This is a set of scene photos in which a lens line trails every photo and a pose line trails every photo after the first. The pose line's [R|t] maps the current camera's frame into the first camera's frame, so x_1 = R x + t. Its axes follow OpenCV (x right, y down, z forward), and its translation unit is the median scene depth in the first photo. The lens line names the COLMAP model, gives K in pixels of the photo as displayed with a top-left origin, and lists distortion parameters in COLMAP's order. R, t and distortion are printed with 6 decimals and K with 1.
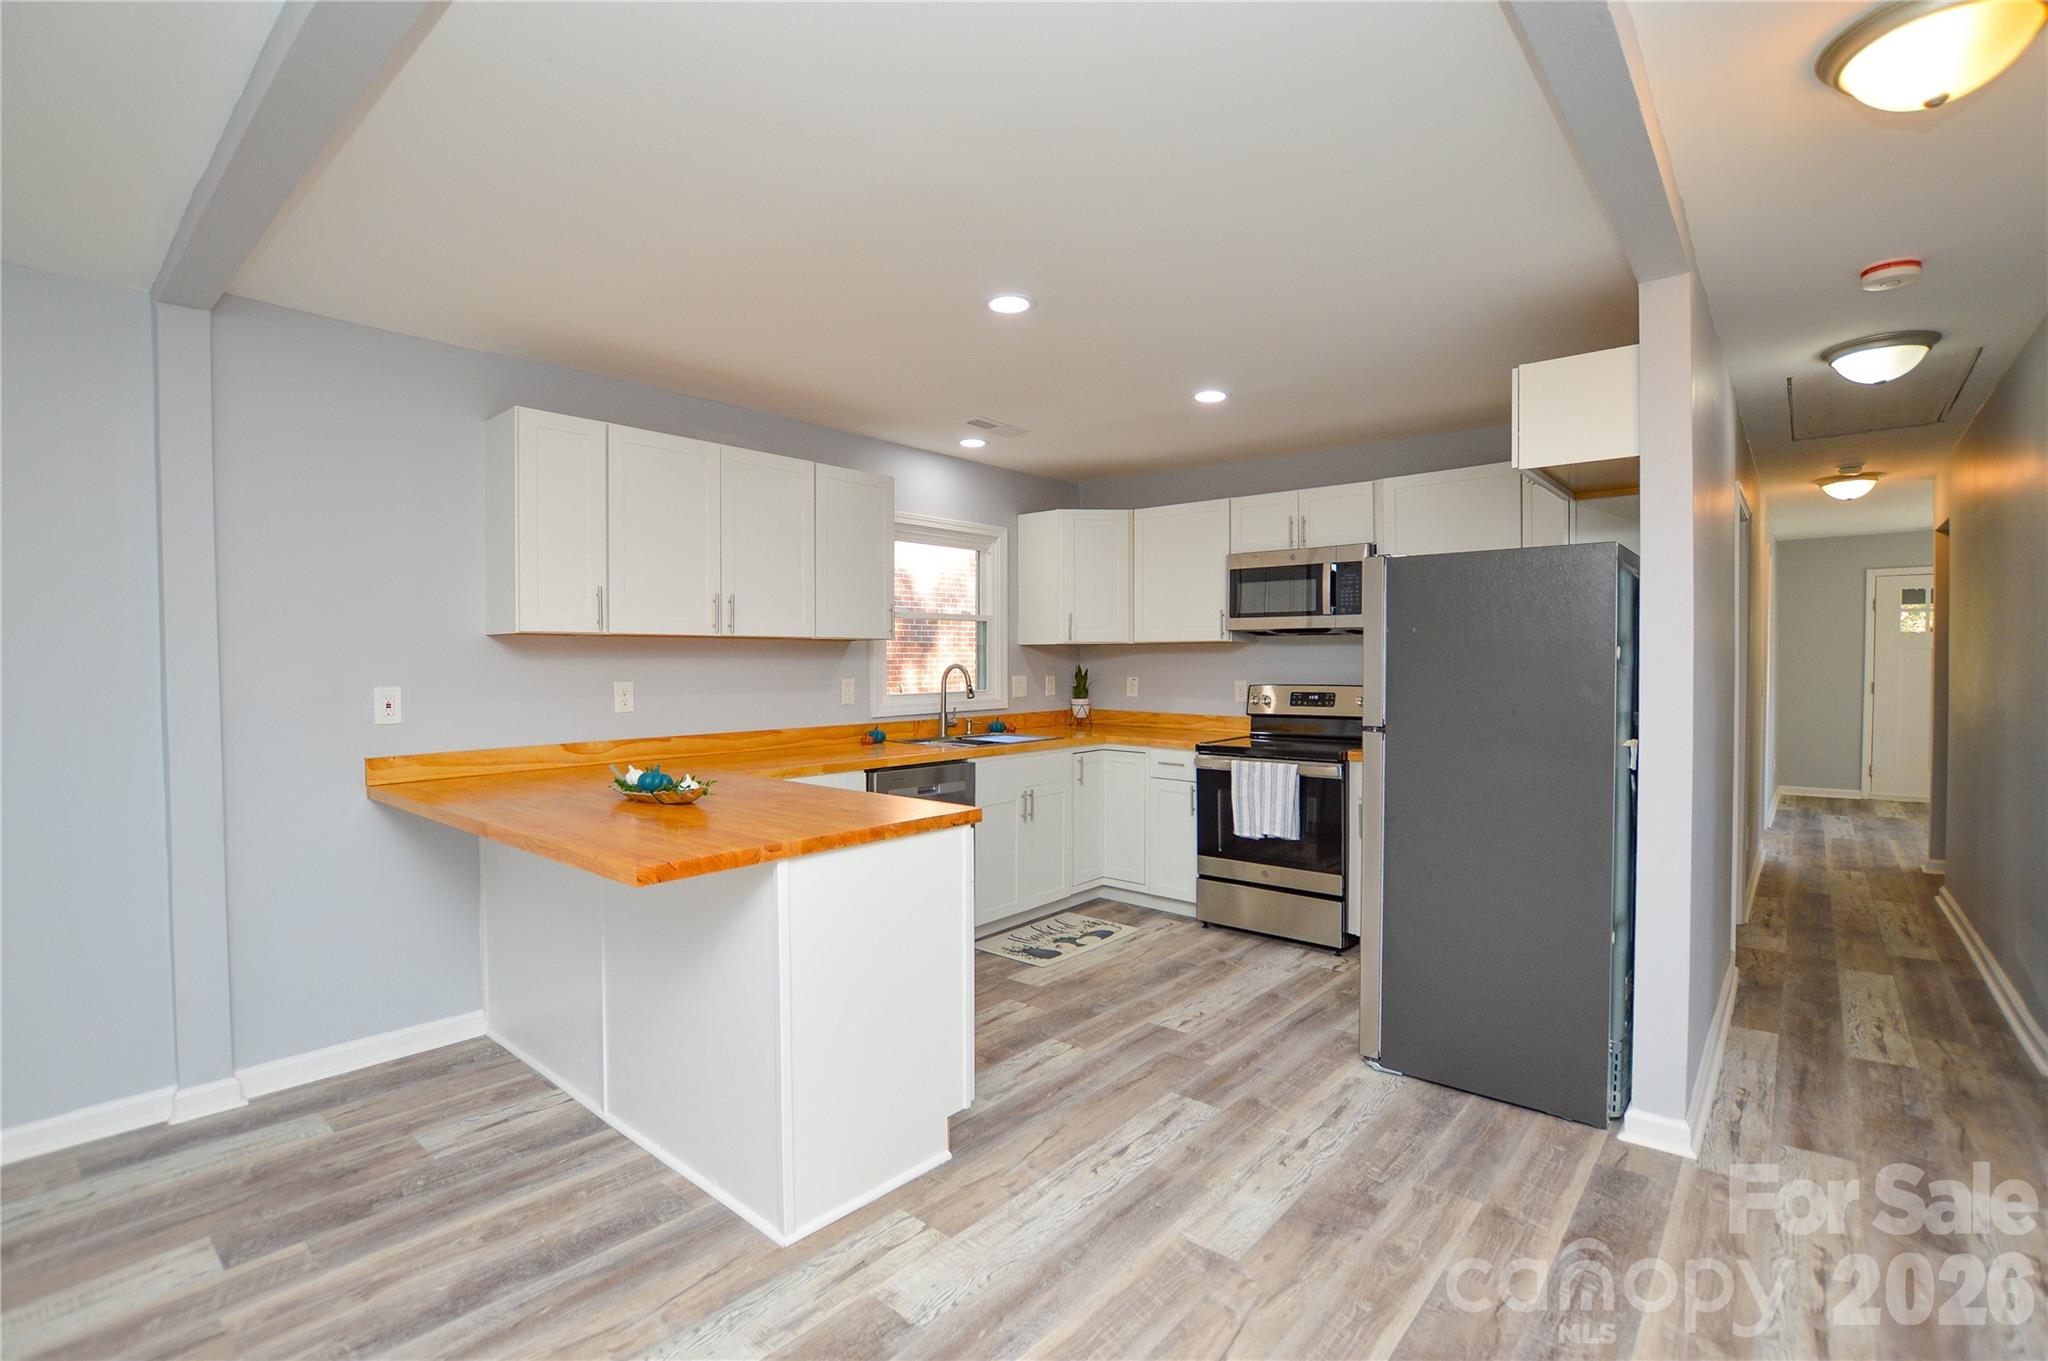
lens RADIAL K [[927.5, 0, 1027.0], [0, 927.5, 679.2], [0, 0, 1]] dist [-0.025136, -0.000013]
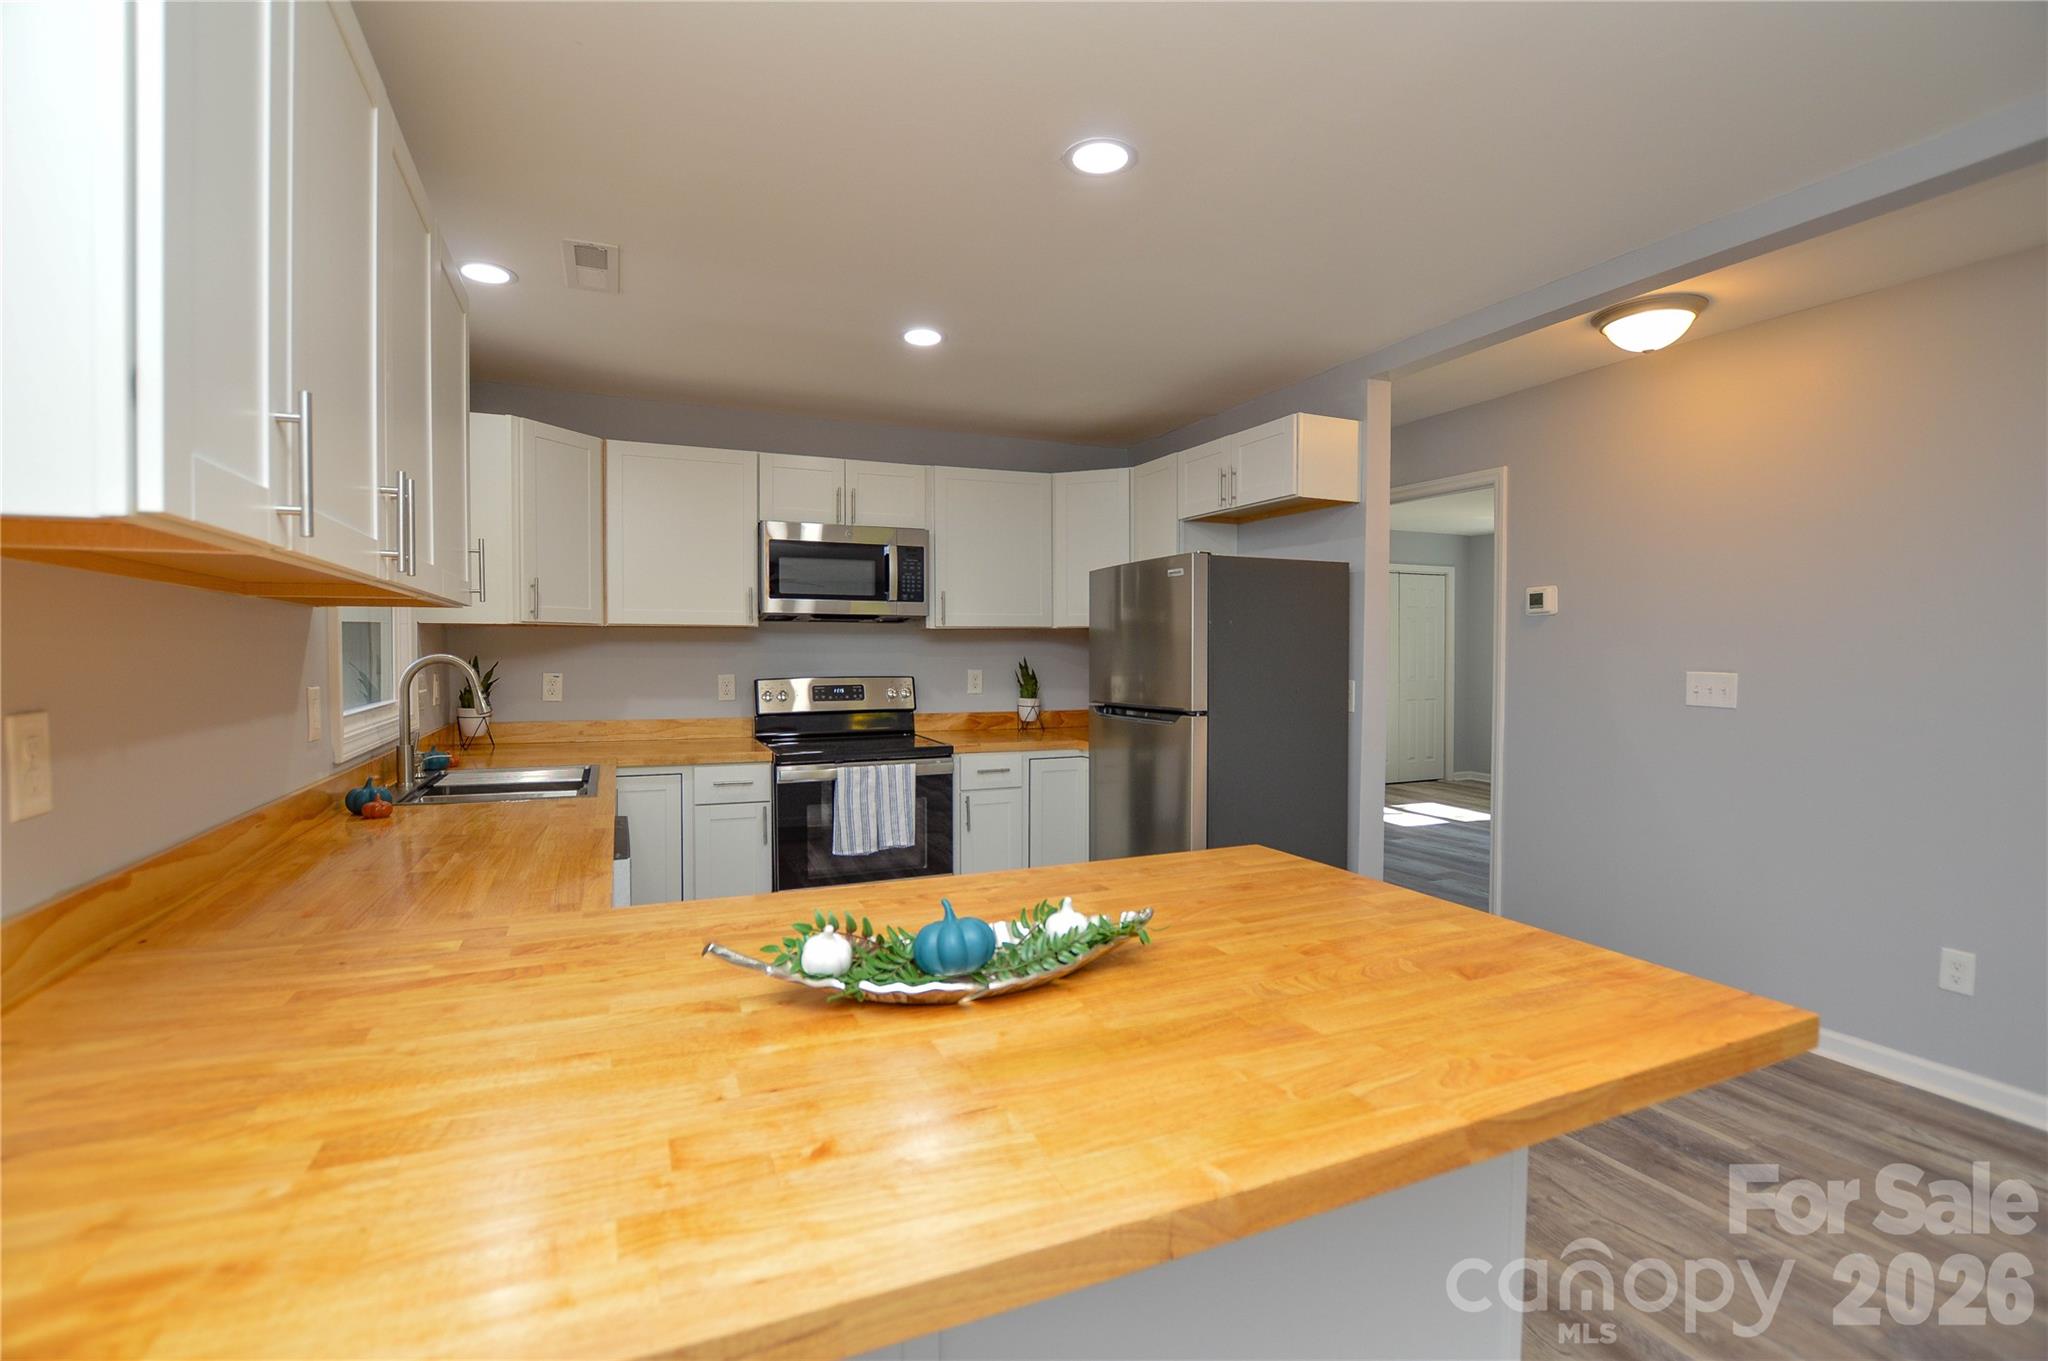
lens RADIAL K [[927.5, 0, 1027.0], [0, 927.5, 679.2], [0, 0, 1]] dist [-0.025136, -0.000013]
pose [[0.433669, -0.026746, 0.900675, -0.437618], [0.016652, 0.999627, 0.021667, -0.008328], [-0.900918, 0.005602, 0.433952, 0.453923]]
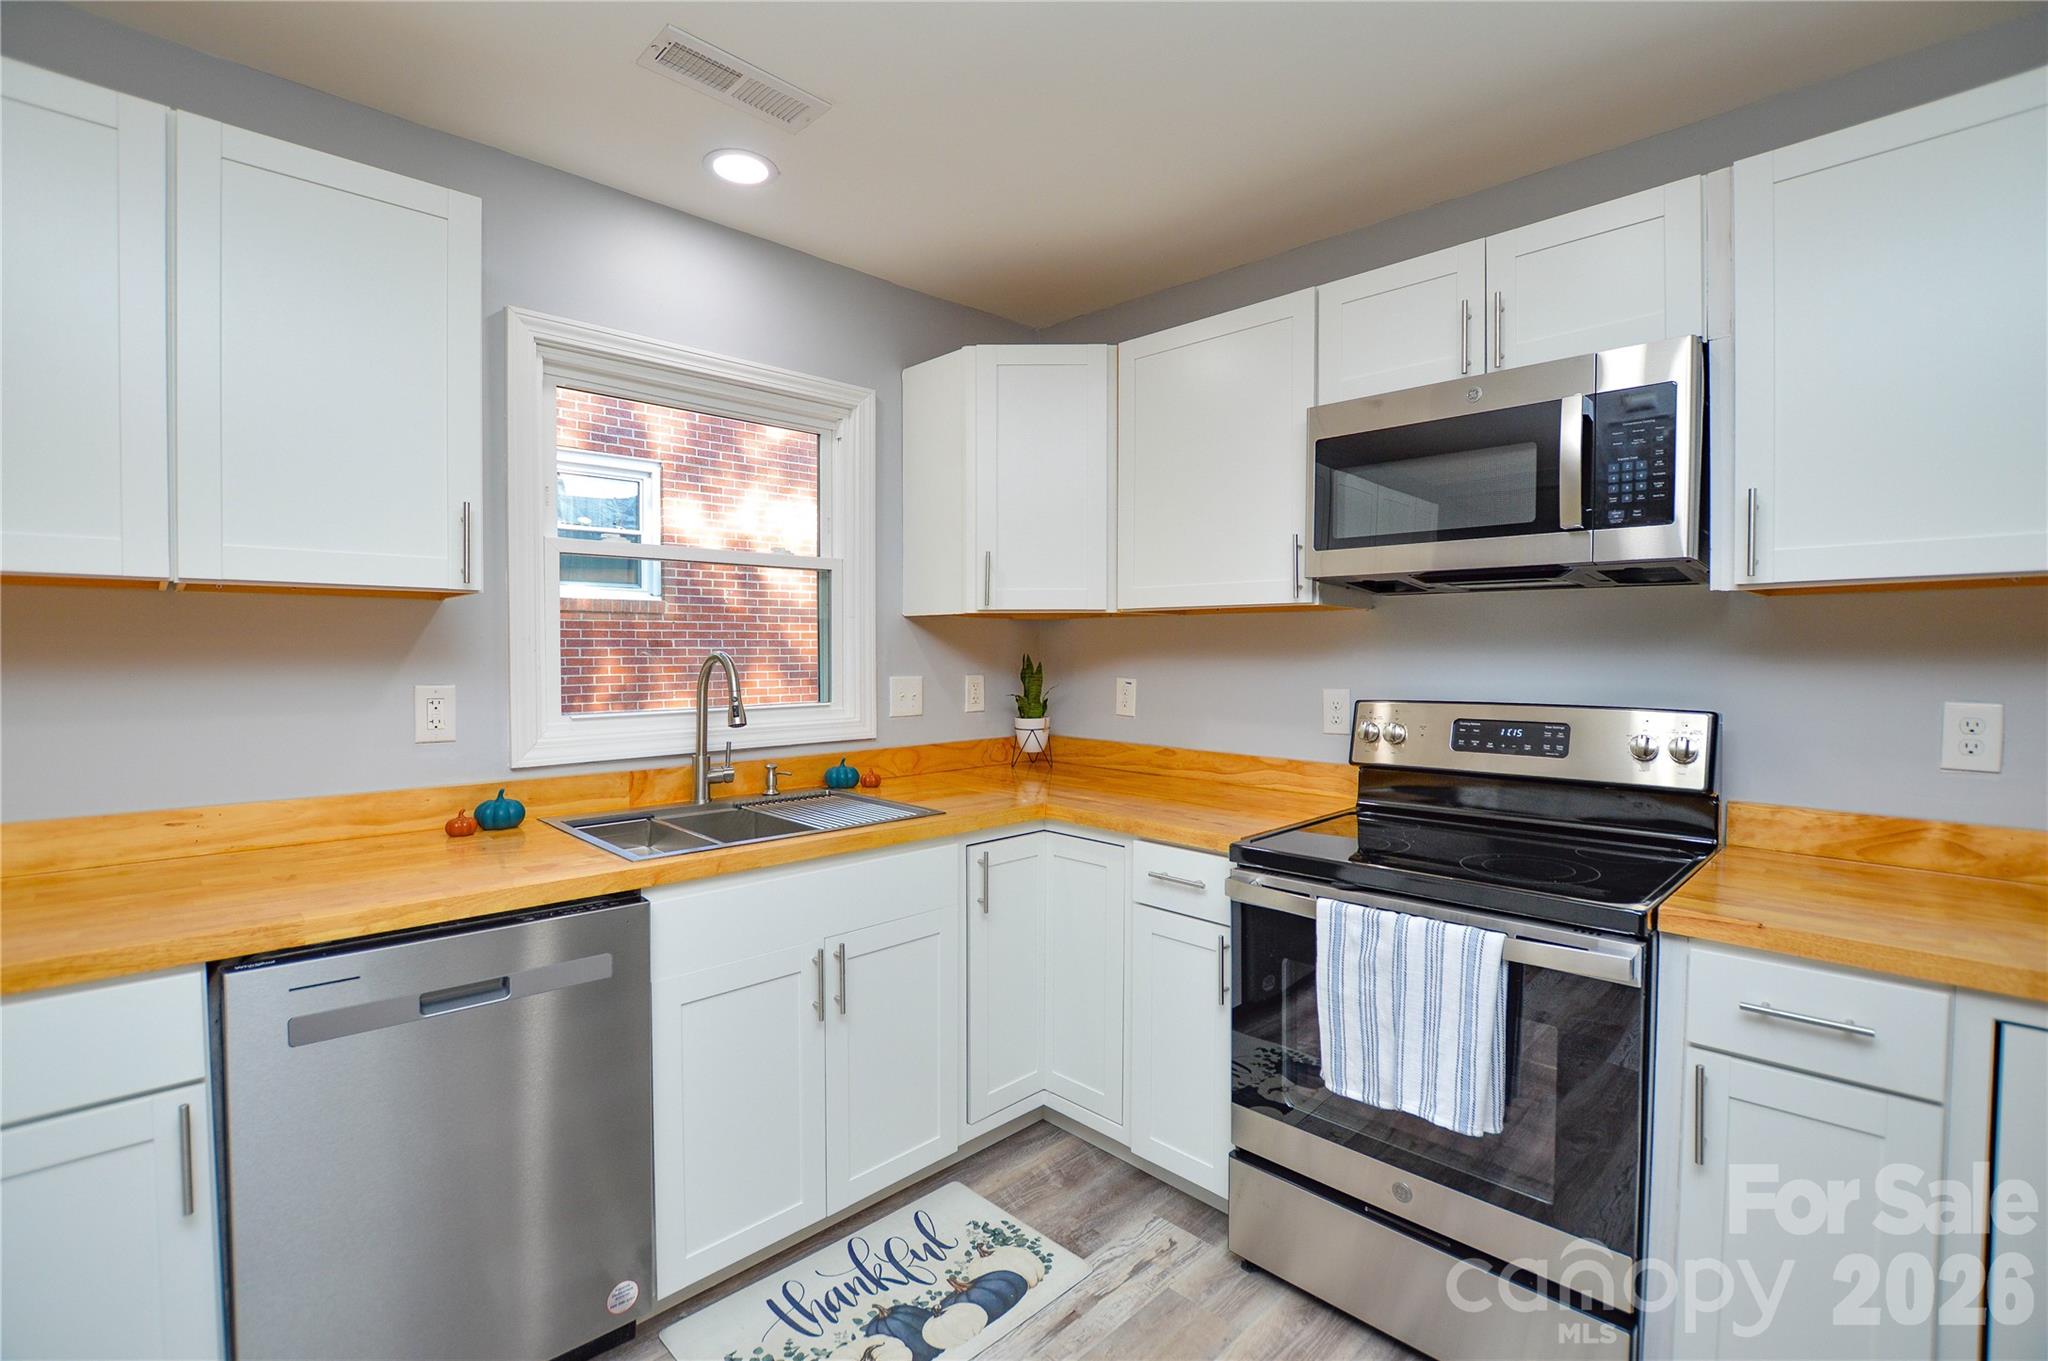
lens RADIAL K [[928.7, 0, 1022.2], [0, 928.7, 672.3], [0, 0, 1]] dist [-0.024341, -0.000120]
pose [[0.996090, 0.005633, -0.088162, 0.123911], [-0.005461, 0.999983, 0.002194, -0.008182], [0.088173, -0.001704, 0.996104, 0.568143]]
